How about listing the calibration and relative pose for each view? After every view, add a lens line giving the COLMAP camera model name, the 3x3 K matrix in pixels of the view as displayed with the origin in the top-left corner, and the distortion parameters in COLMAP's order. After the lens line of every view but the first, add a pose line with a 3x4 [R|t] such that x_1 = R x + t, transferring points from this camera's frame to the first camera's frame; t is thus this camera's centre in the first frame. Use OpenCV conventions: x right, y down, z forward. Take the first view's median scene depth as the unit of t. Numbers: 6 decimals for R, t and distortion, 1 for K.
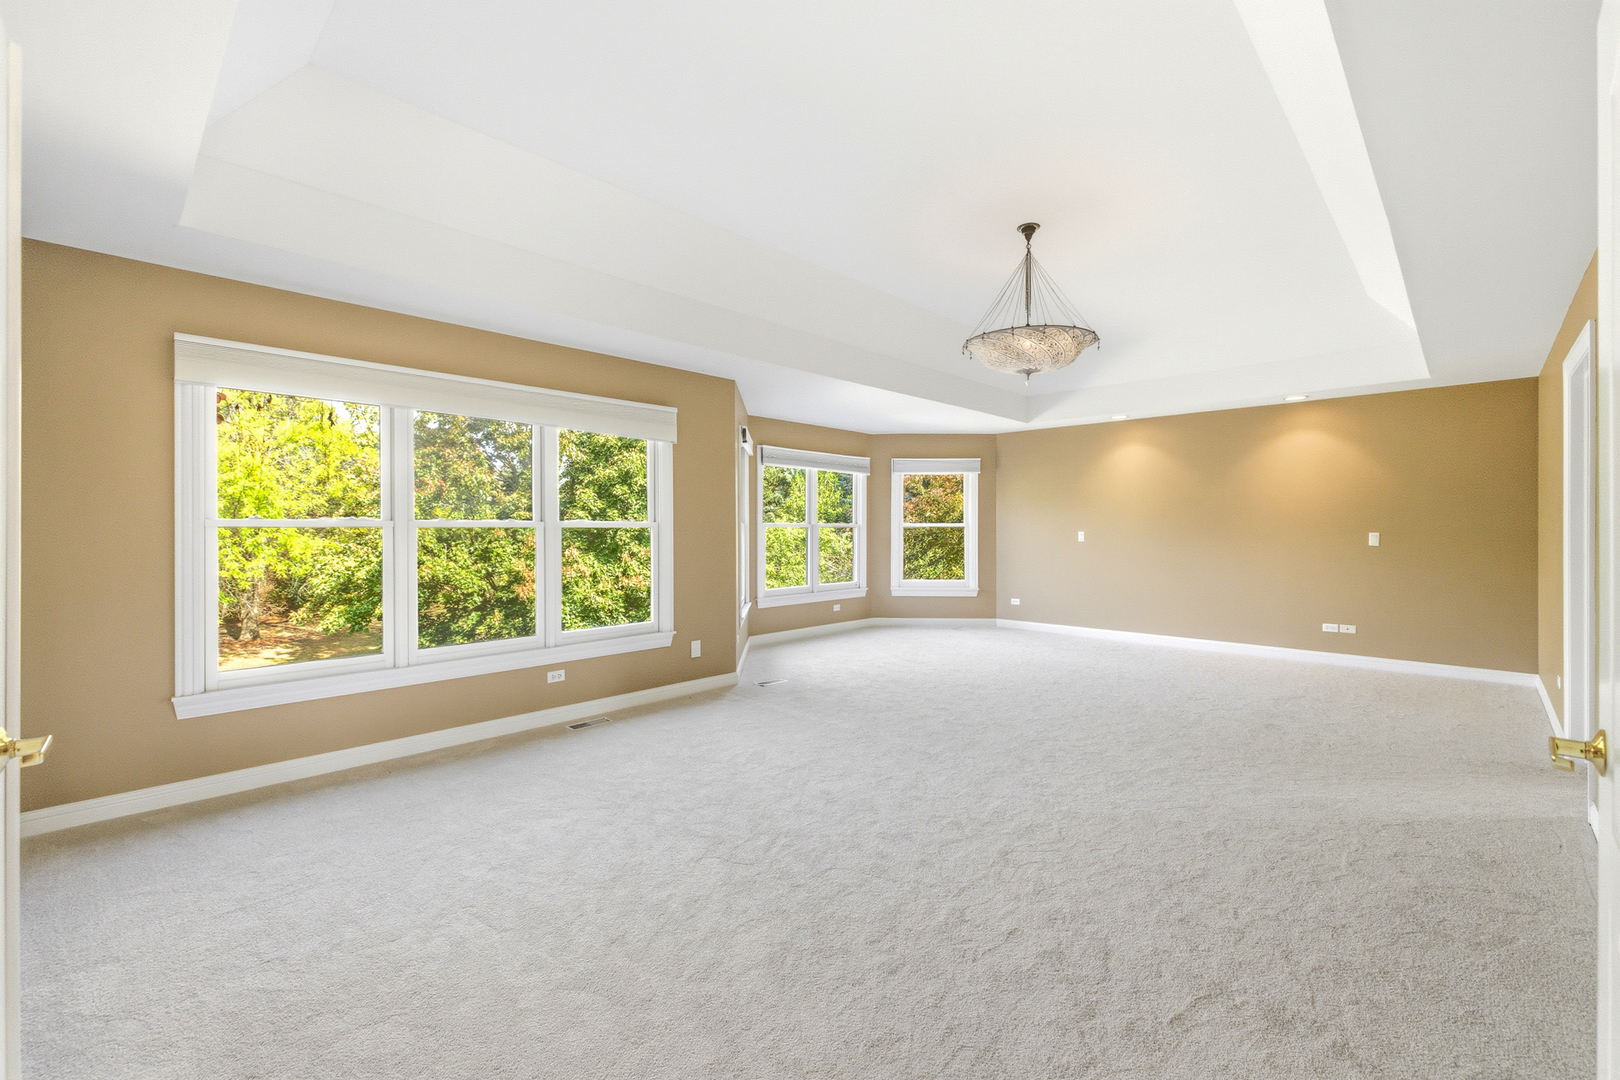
lens RADIAL K [[685.0, 0, 809.4], [0, 685.0, 532.6], [0, 0, 1]] dist [0.002227, 0.000162]
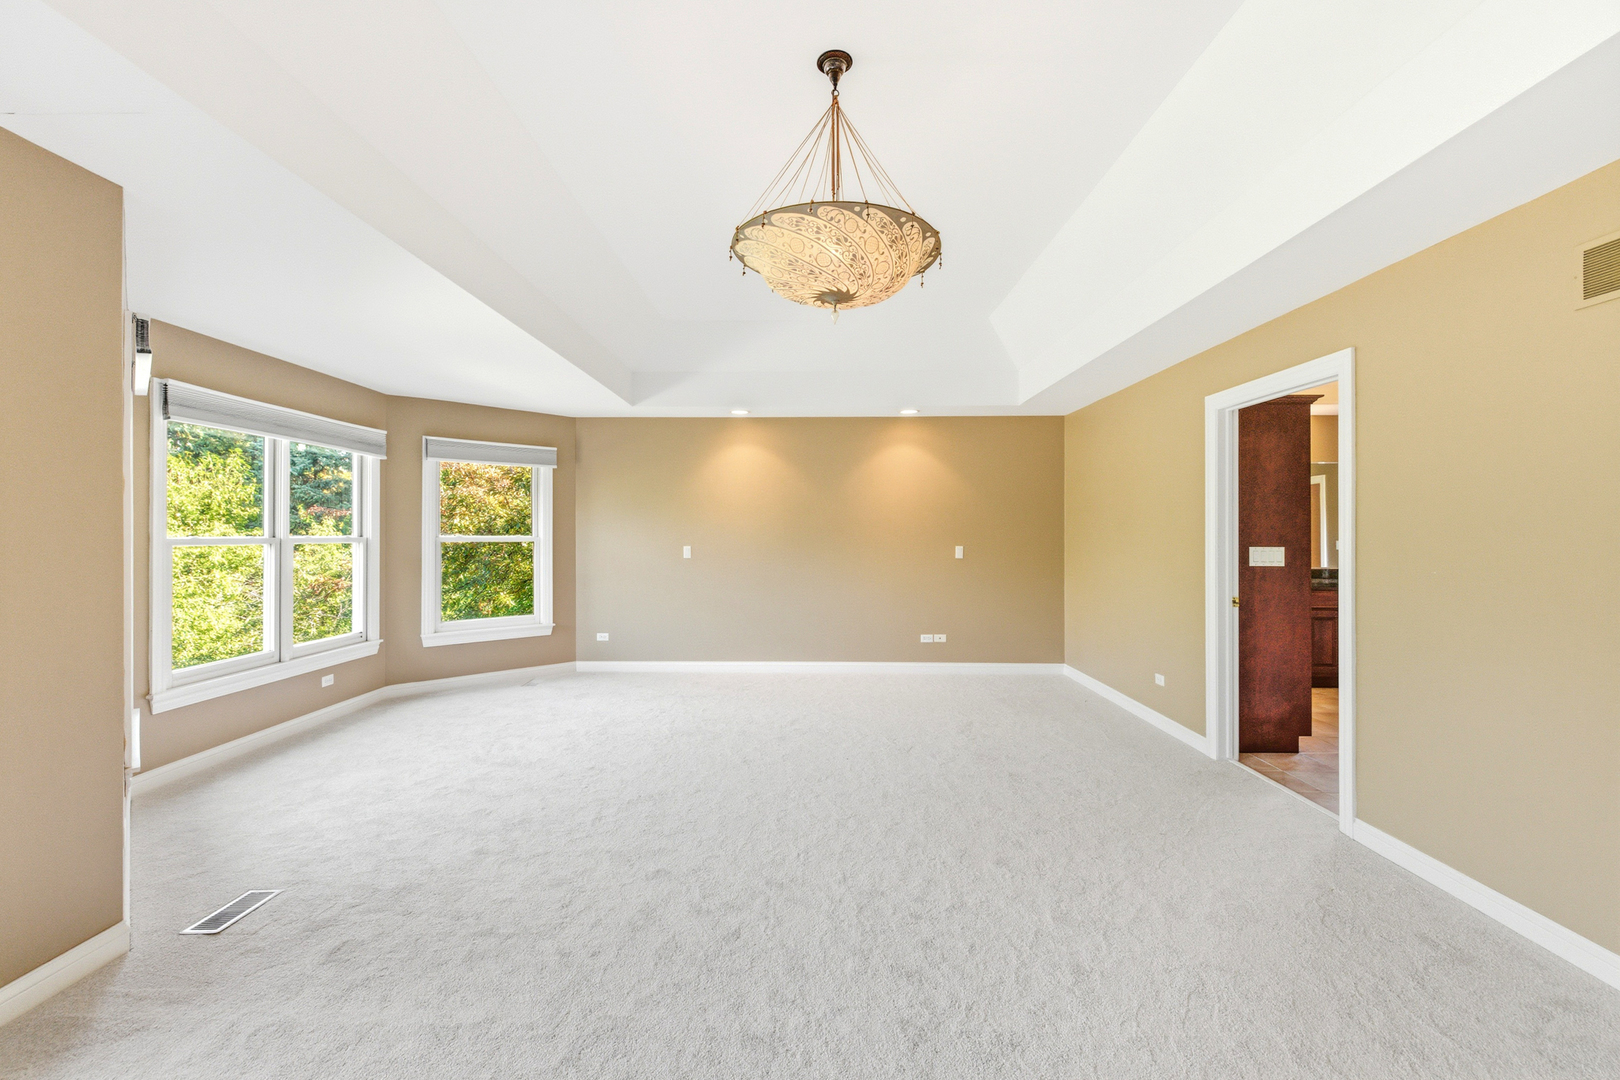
lens RADIAL K [[685.0, 0, 803.8], [0, 685.0, 535.0], [0, 0, 1]] dist [0.002227, 0.000162]
pose [[0.735014, -0.001646, 0.678050, -0.058285], [0.004490, 0.999987, -0.002440, -0.011699], [-0.678037, 0.004837, 0.735012, 0.293671]]
